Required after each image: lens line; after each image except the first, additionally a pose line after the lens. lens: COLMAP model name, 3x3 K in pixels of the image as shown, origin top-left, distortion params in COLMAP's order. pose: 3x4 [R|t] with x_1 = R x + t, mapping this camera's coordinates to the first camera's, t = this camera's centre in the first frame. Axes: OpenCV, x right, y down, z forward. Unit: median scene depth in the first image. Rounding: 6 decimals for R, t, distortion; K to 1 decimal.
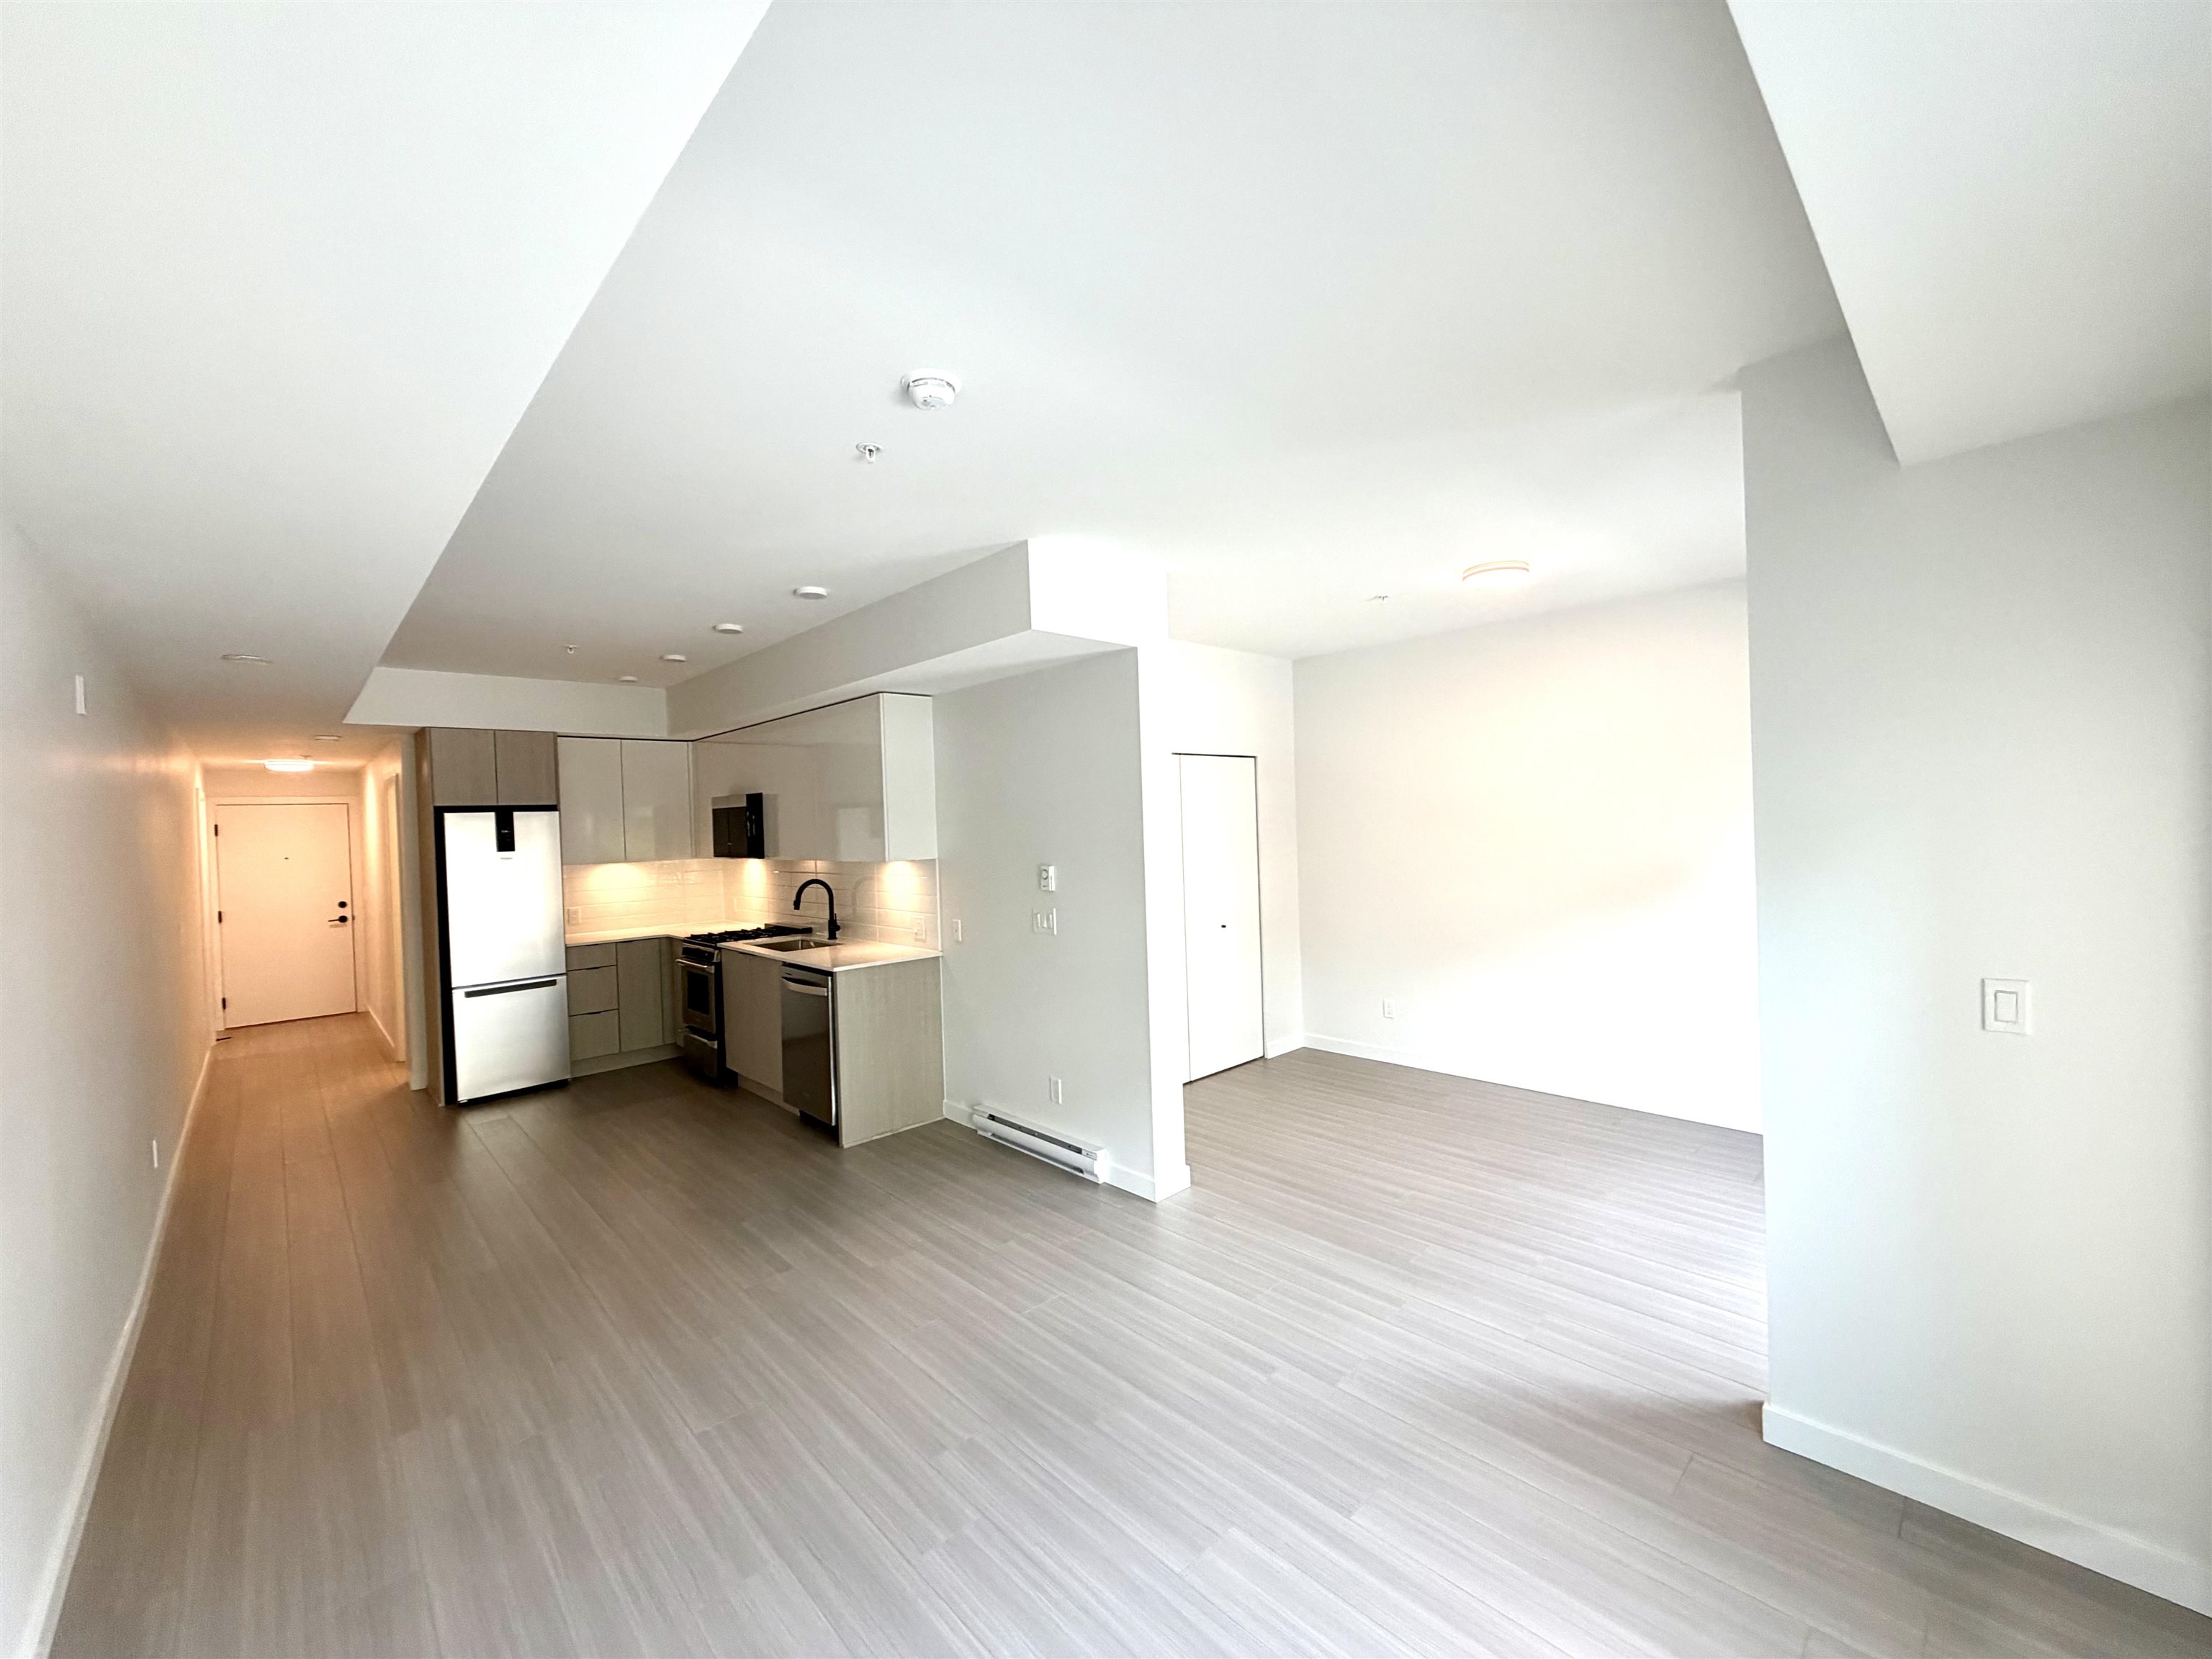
lens RADIAL K [[880.9, 0, 1093.9], [0, 880.9, 830.3], [0, 0, 1]] dist [0.002765, -0.001342]
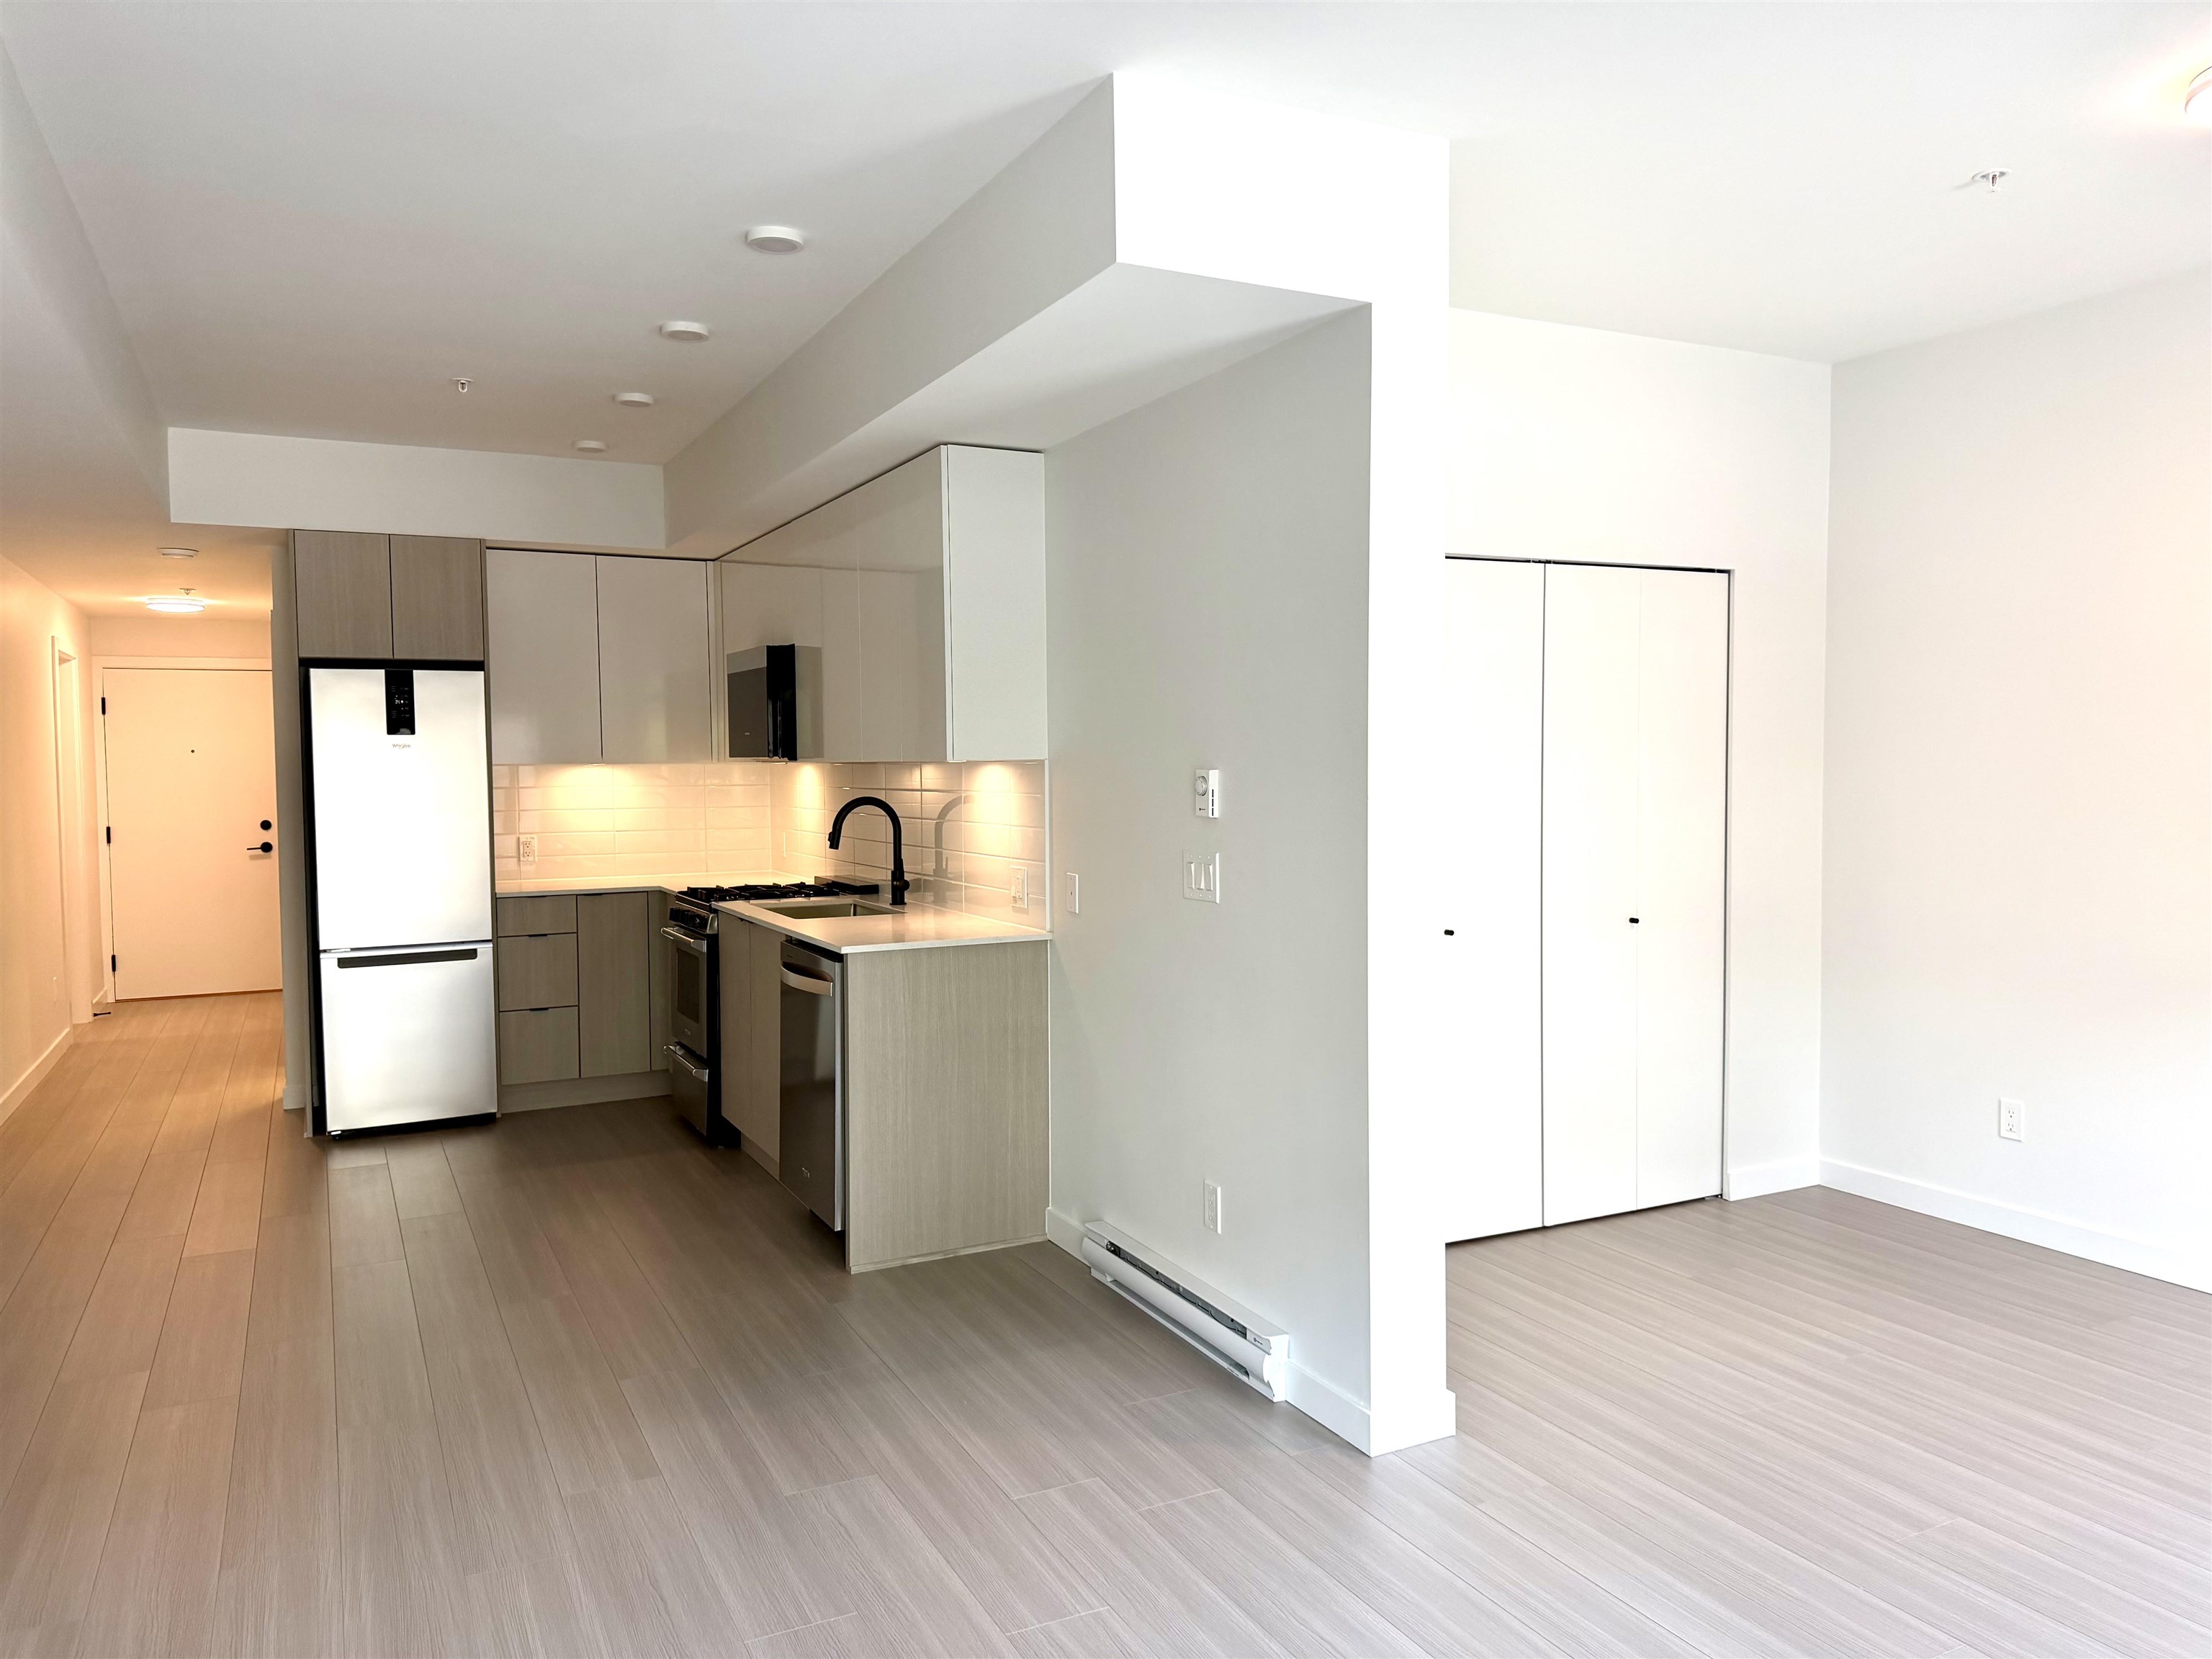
lens RADIAL K [[1554.8, 0, 1106.7], [0, 1554.8, 836.9], [0, 0, 1]] dist [0.048991, -0.062016]
pose [[0.959429, 0.039394, -0.279184, 0.141224], [-0.026023, 0.998337, 0.051442, 0.034944], [0.280746, -0.042090, 0.958859, 0.125838]]
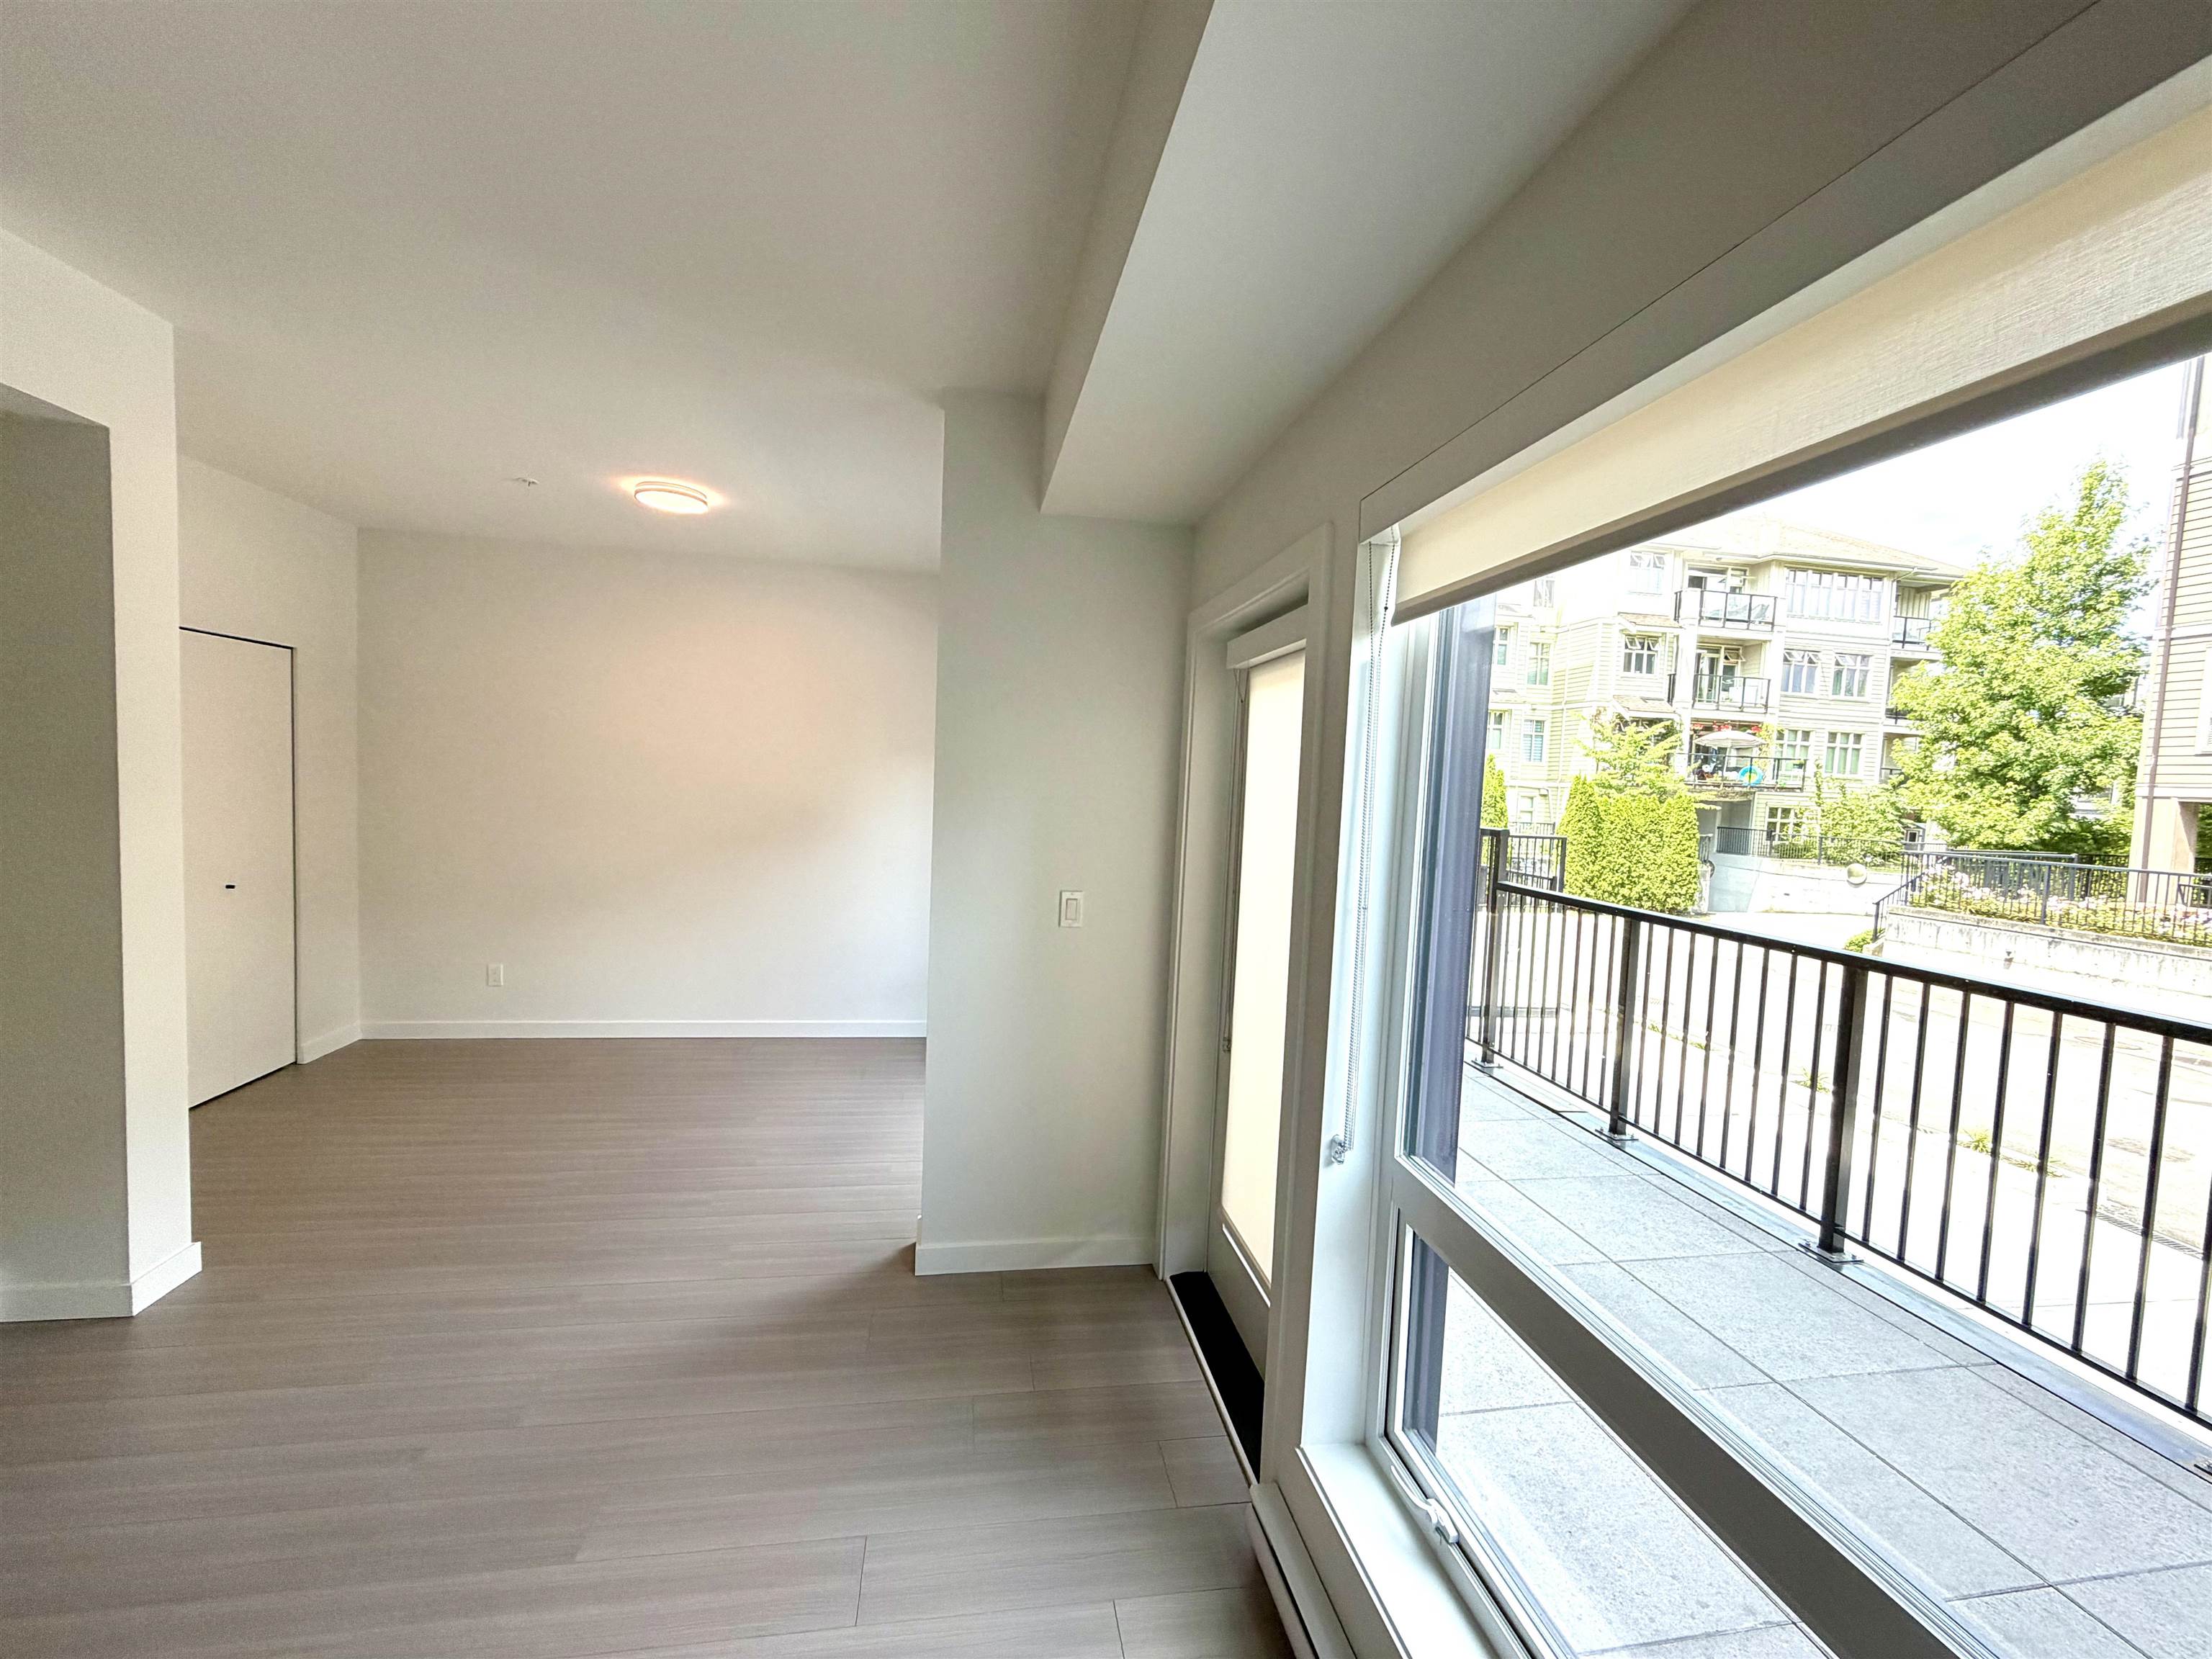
lens RADIAL K [[880.9, 0, 1097.5], [0, 880.9, 836.5], [0, 0, 1]] dist [0.002765, -0.001342]
pose [[0.554042, 0.004947, 0.832474, -0.067953], [-0.055626, 0.997968, 0.031090, 0.014136], [-0.830628, -0.063532, 0.553191, 0.075810]]
